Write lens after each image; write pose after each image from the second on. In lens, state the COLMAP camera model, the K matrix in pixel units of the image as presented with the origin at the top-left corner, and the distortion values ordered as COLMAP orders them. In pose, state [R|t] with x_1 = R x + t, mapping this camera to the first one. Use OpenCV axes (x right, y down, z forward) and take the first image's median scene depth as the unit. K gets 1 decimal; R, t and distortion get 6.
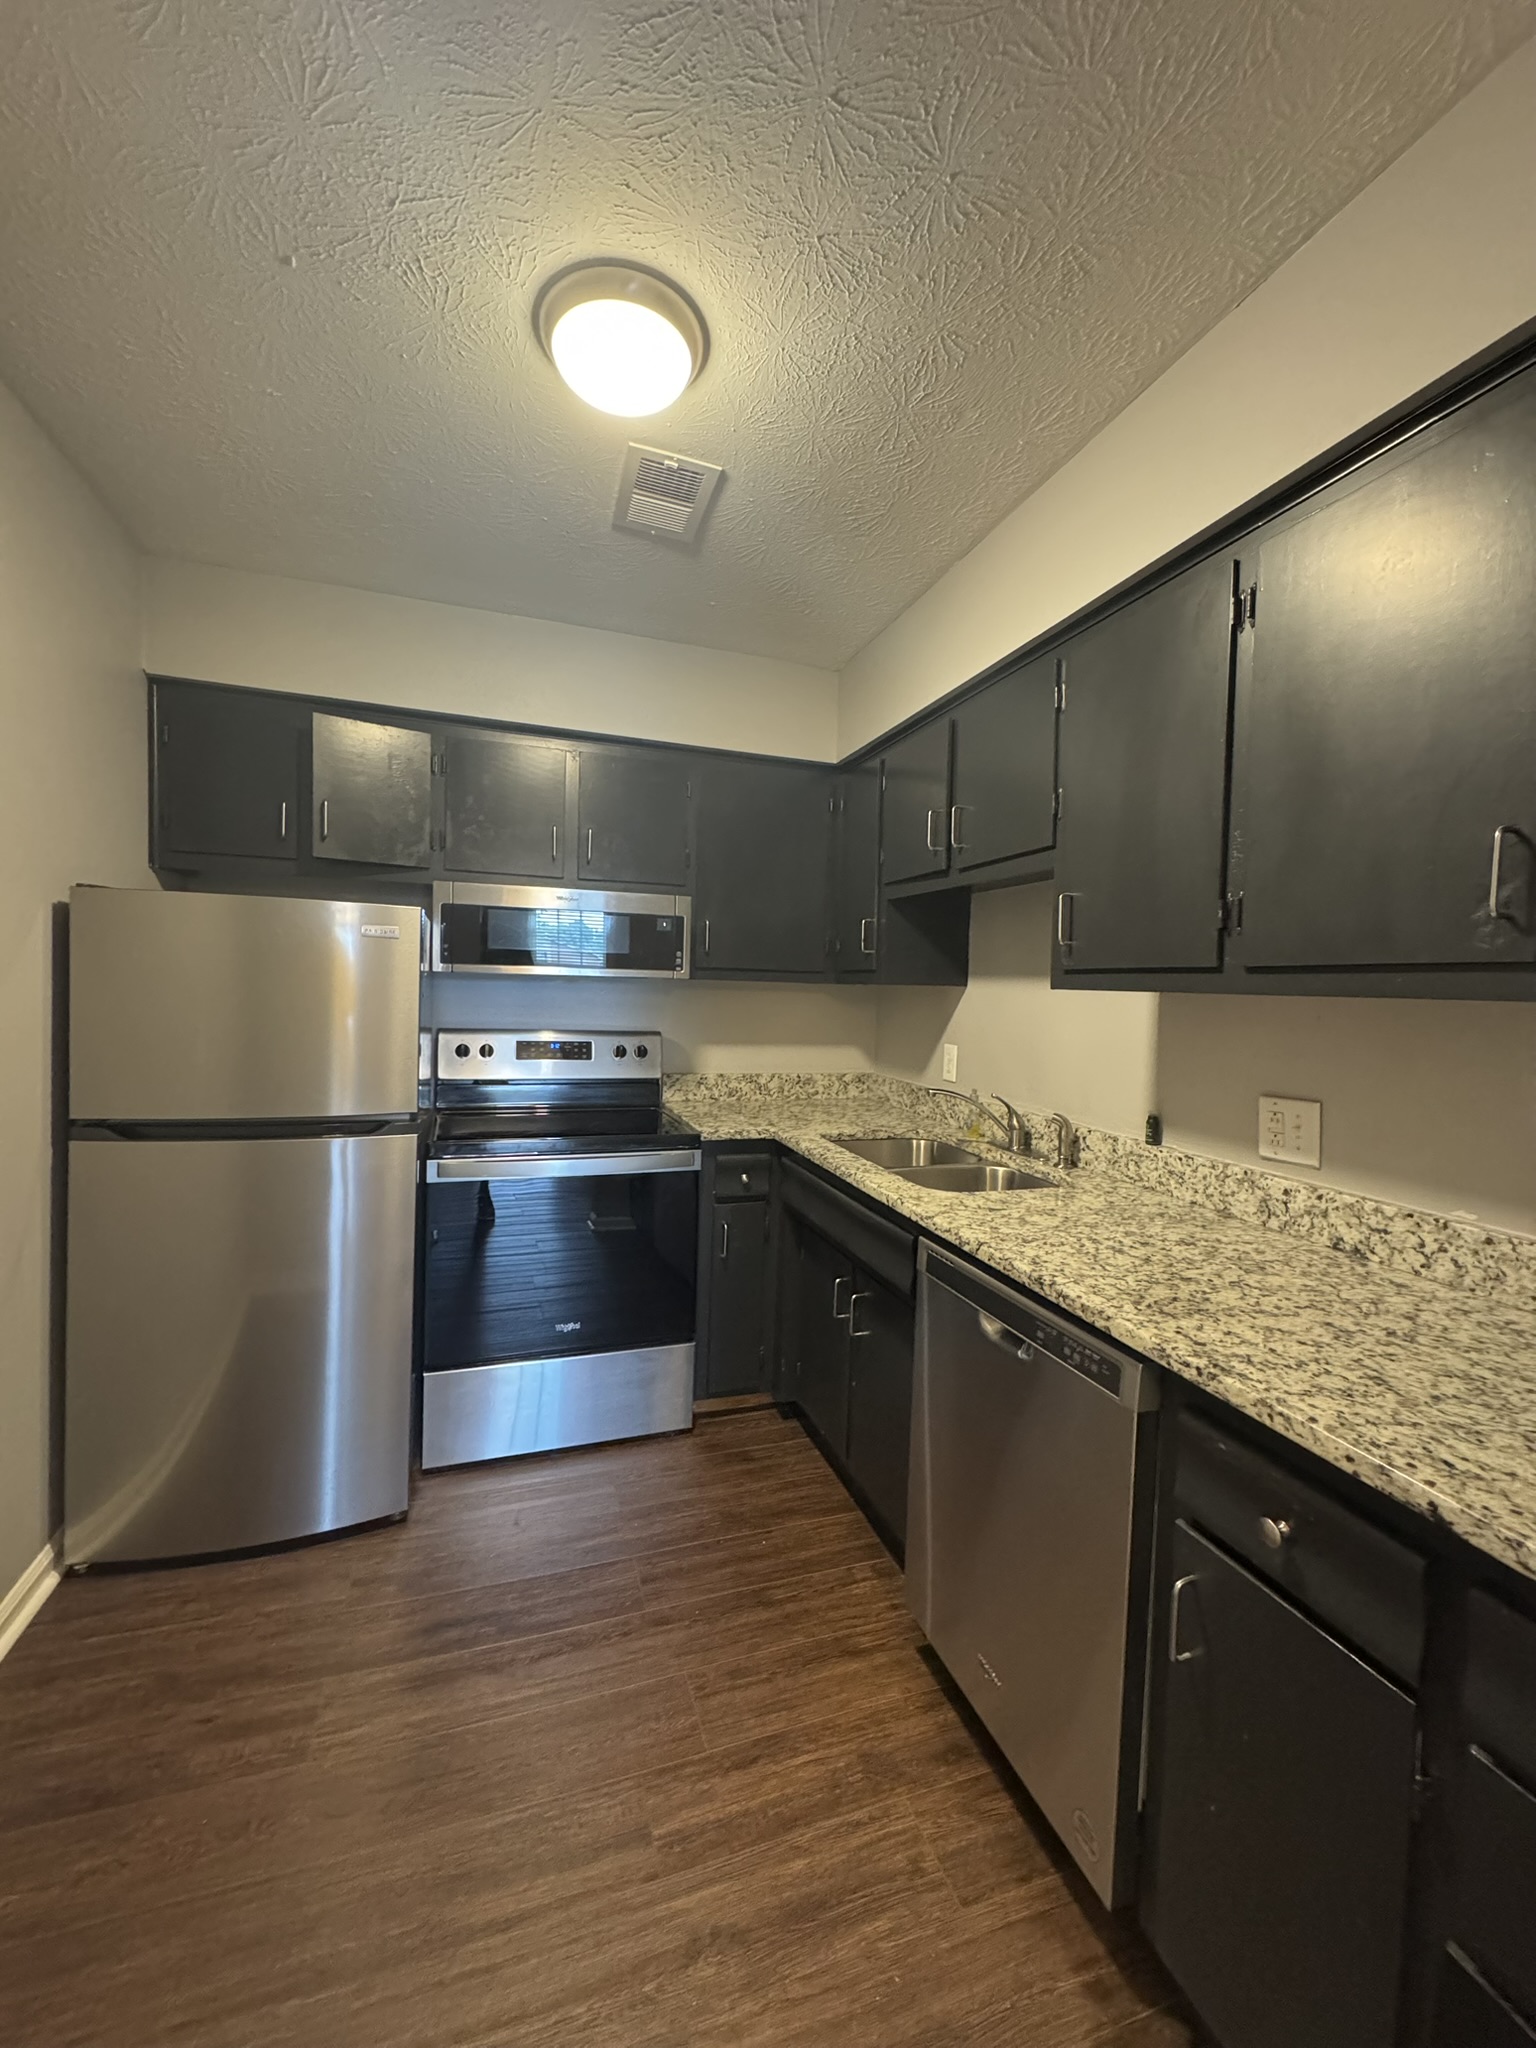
lens RADIAL K [[813.0, 0, 759.9], [0, 813.0, 1022.3], [0, 0, 1]] dist [0.002956, 0.000121]
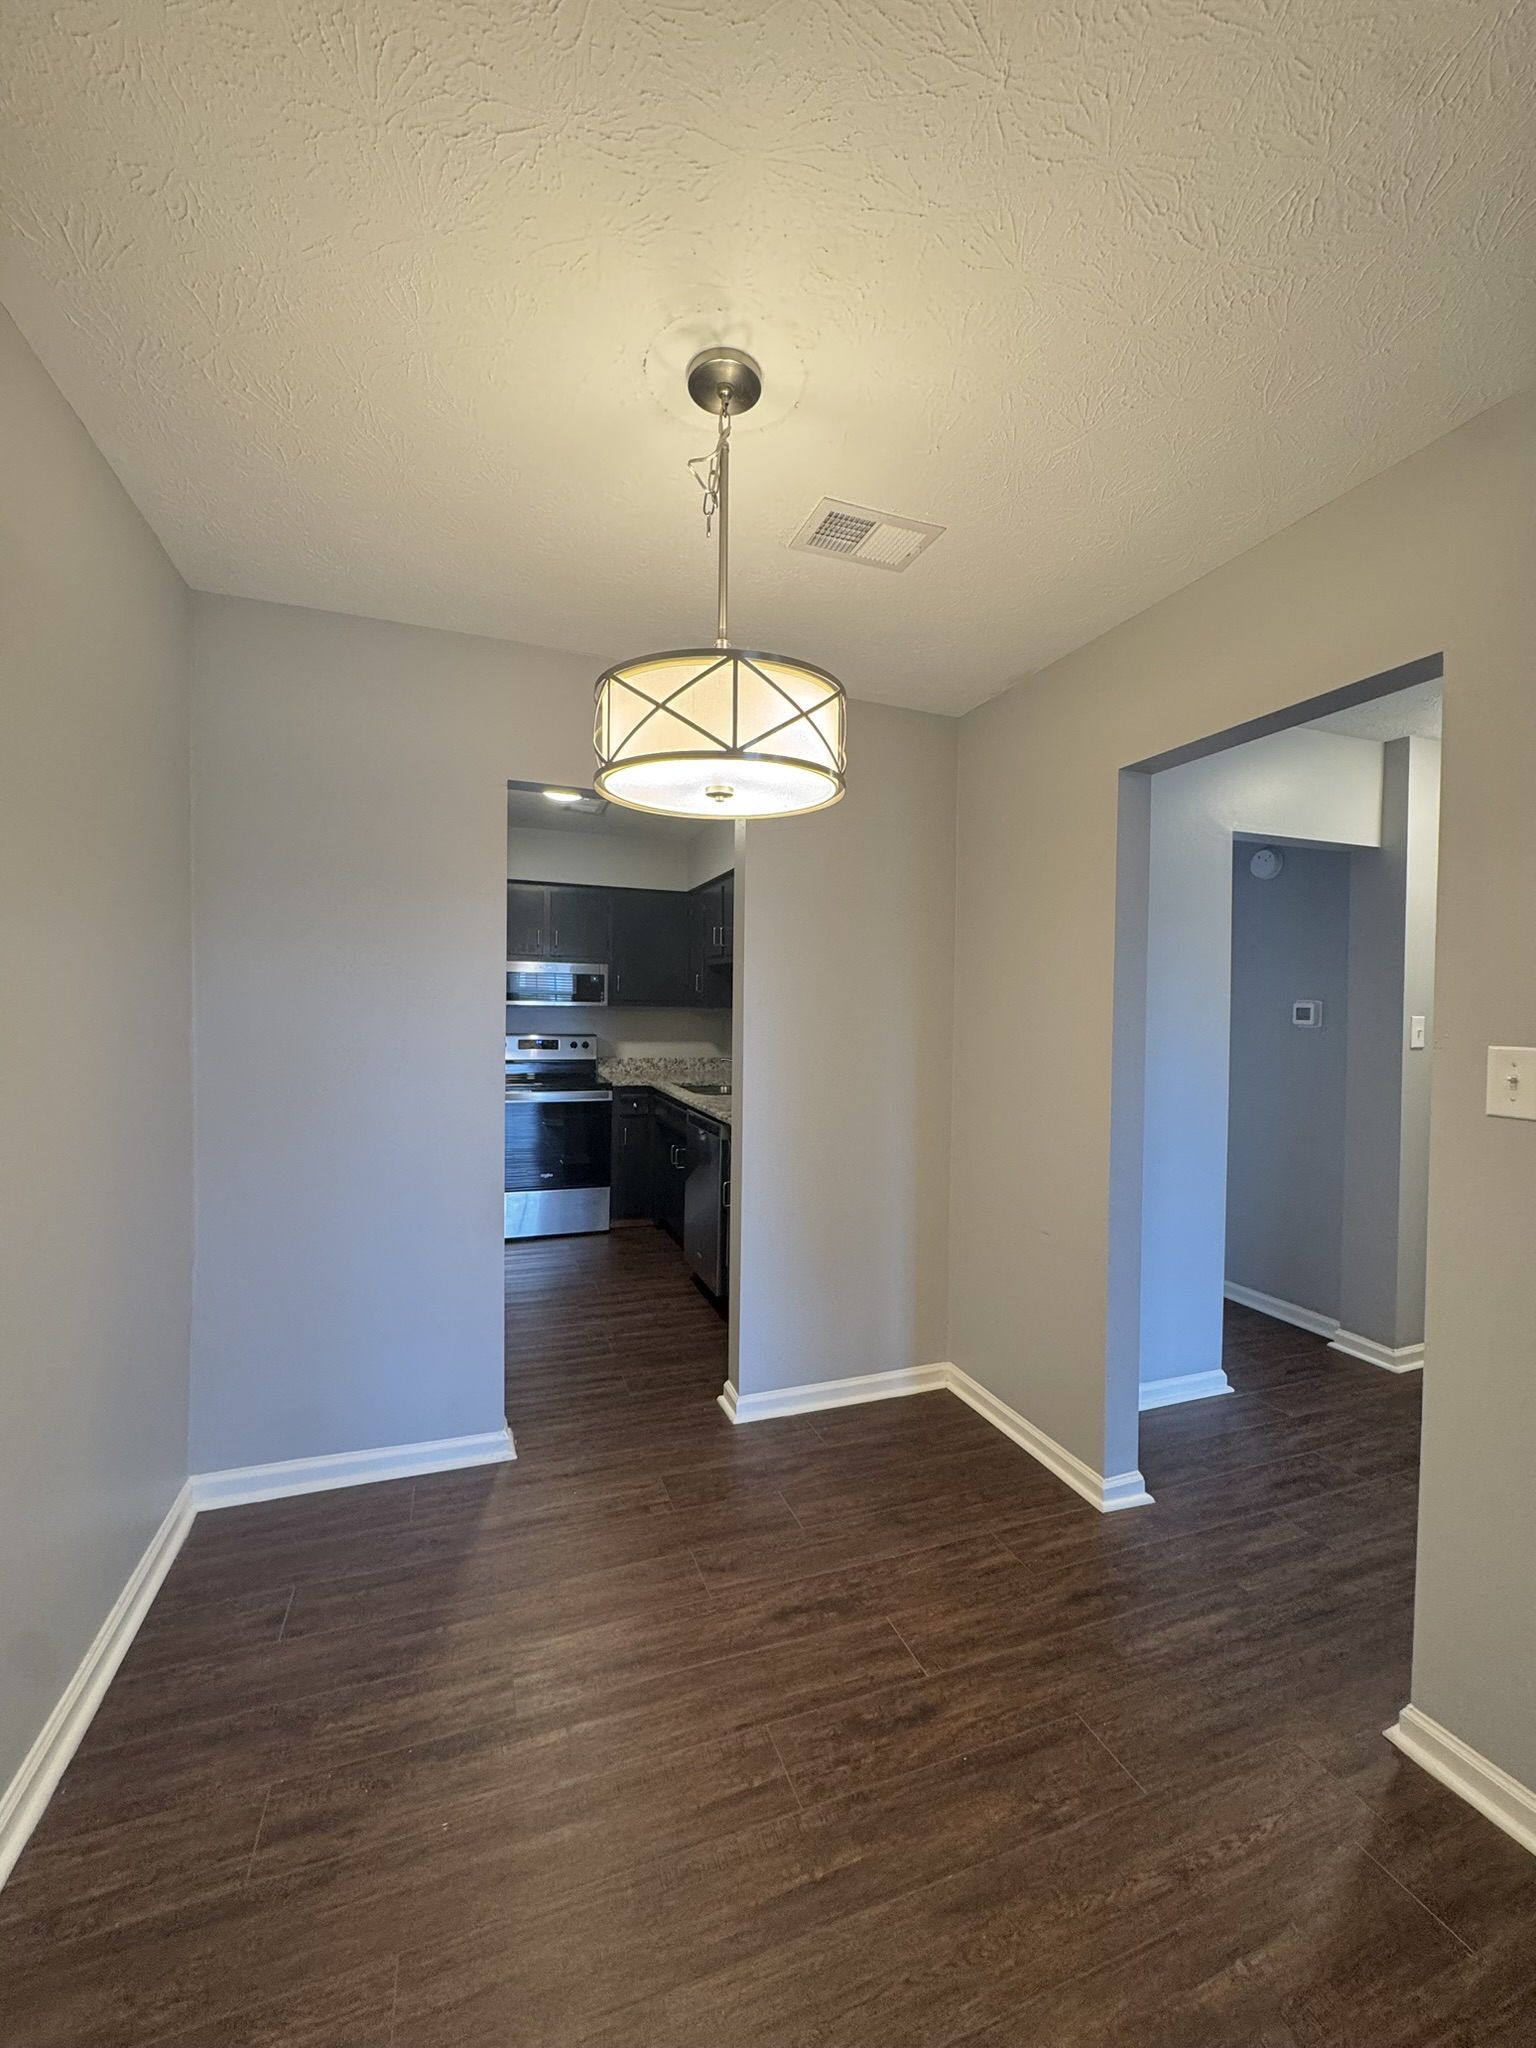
lens RADIAL K [[813.0, 0, 777.6], [0, 813.0, 1023.0], [0, 0, 1]] dist [0.002956, 0.000121]
pose [[0.998908, -0.012109, 0.045128, 0.233099], [0.013186, 0.999633, -0.023652, 0.038977], [-0.044825, 0.024221, 0.998701, -0.975714]]
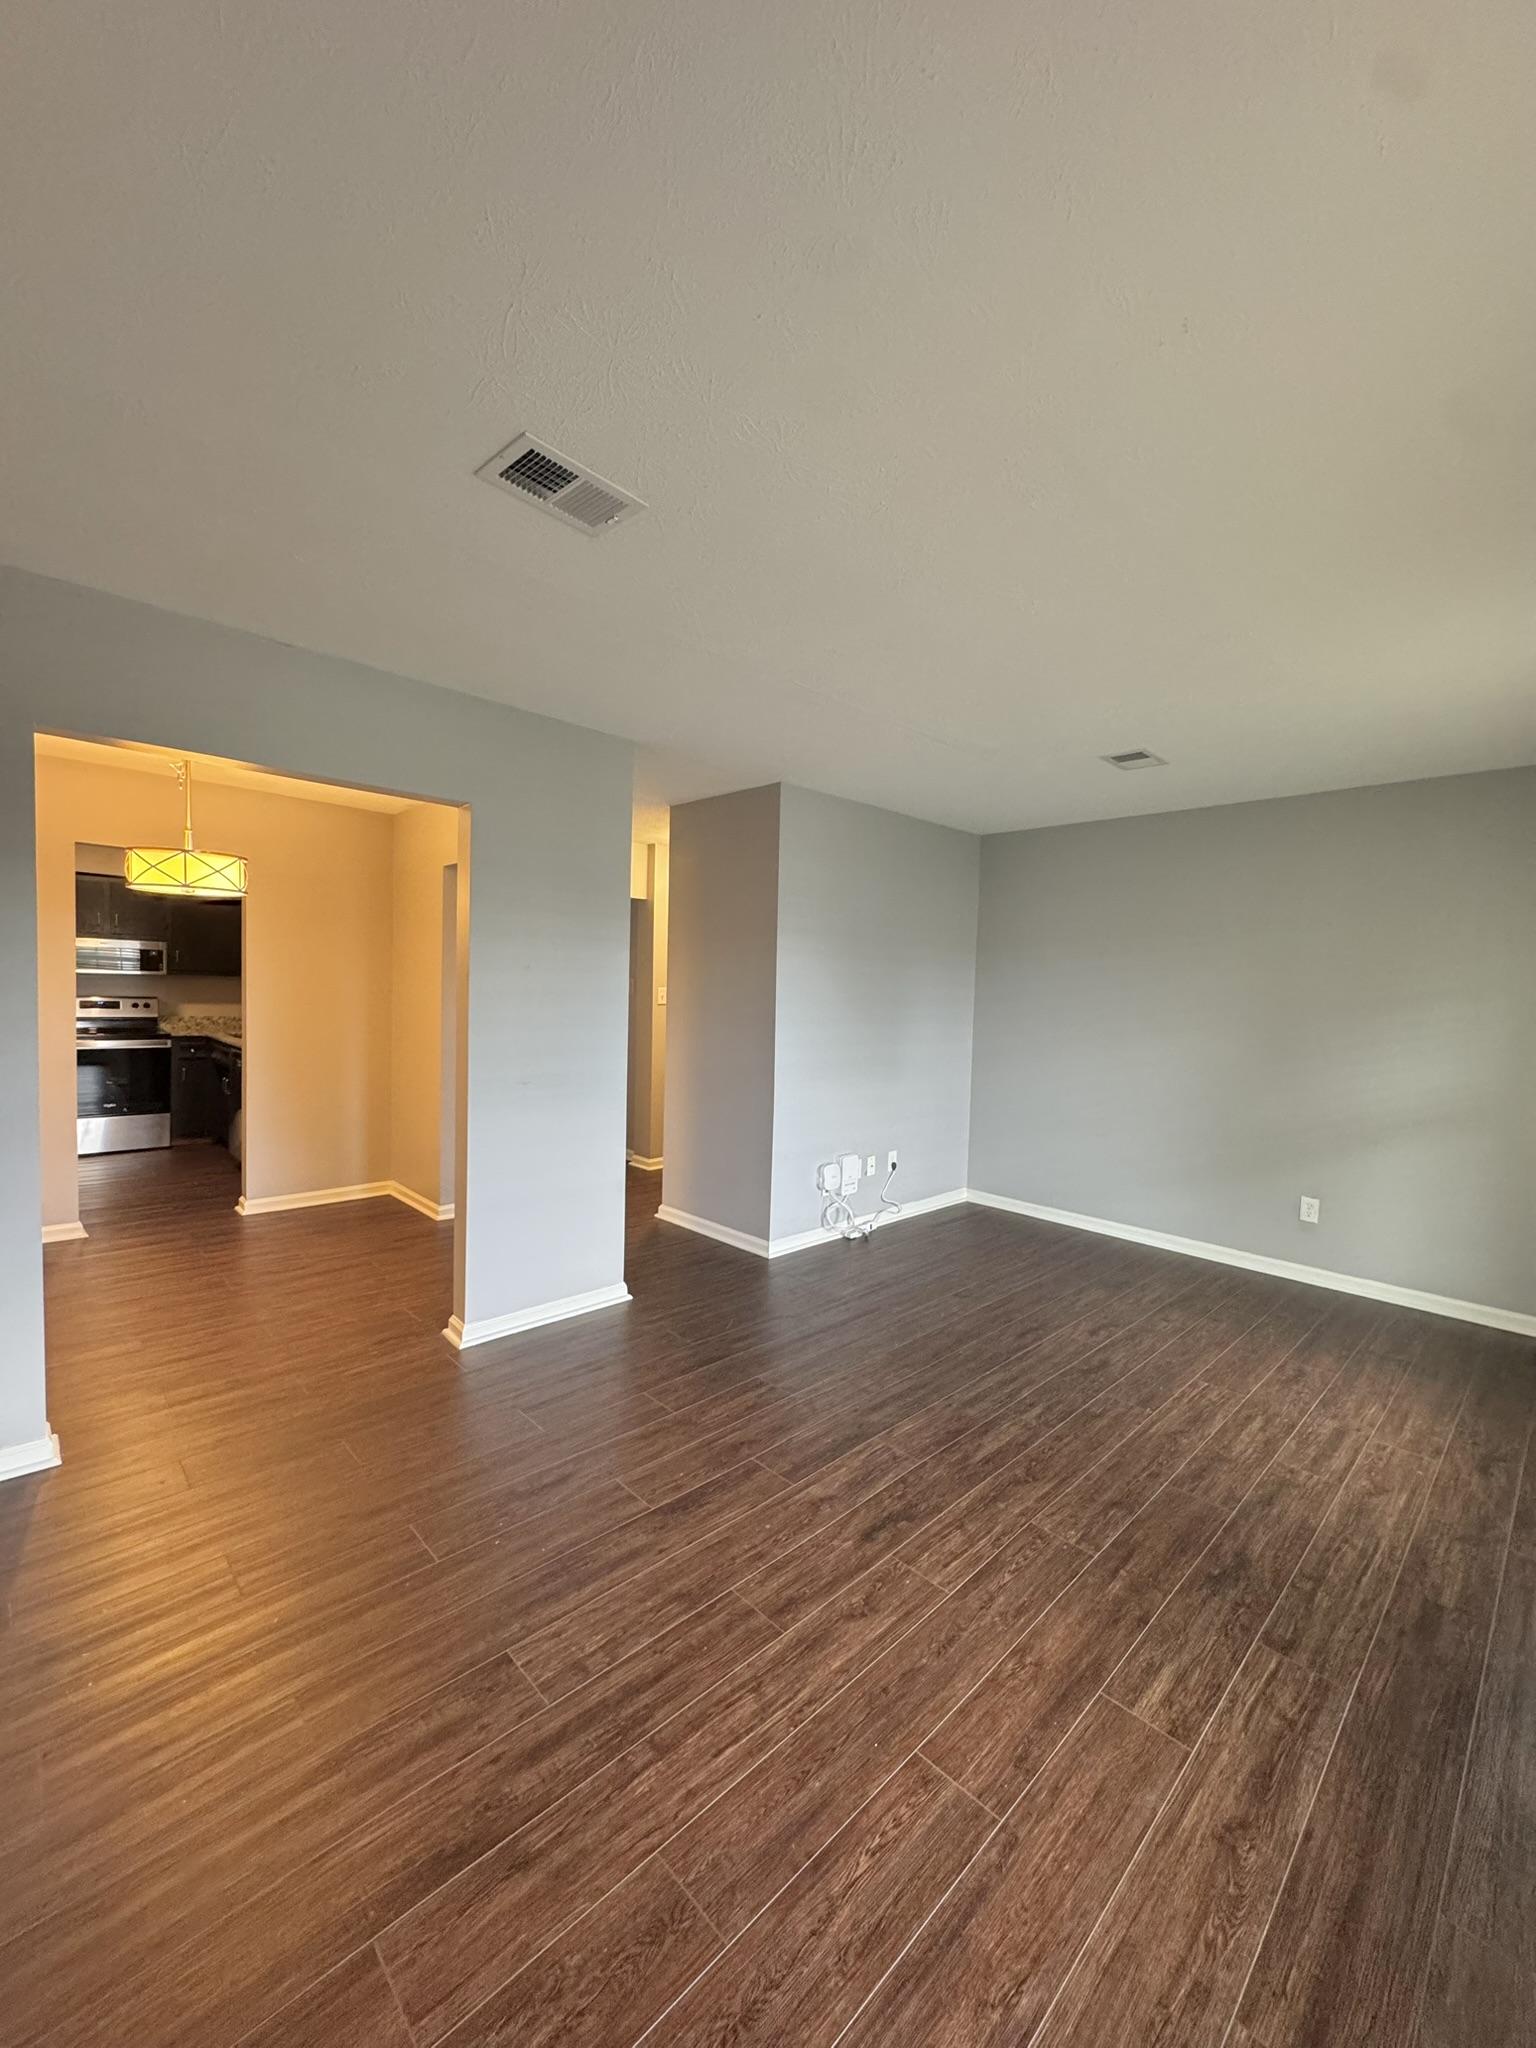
lens RADIAL K [[813.0, 0, 771.1], [0, 813.0, 1020.1], [0, 0, 1]] dist [0.002956, 0.000121]
pose [[0.901937, -0.019003, 0.431450, 0.510819], [0.014442, 0.999800, 0.013845, 0.078842], [-0.431626, -0.006257, 0.902031, -2.088613]]
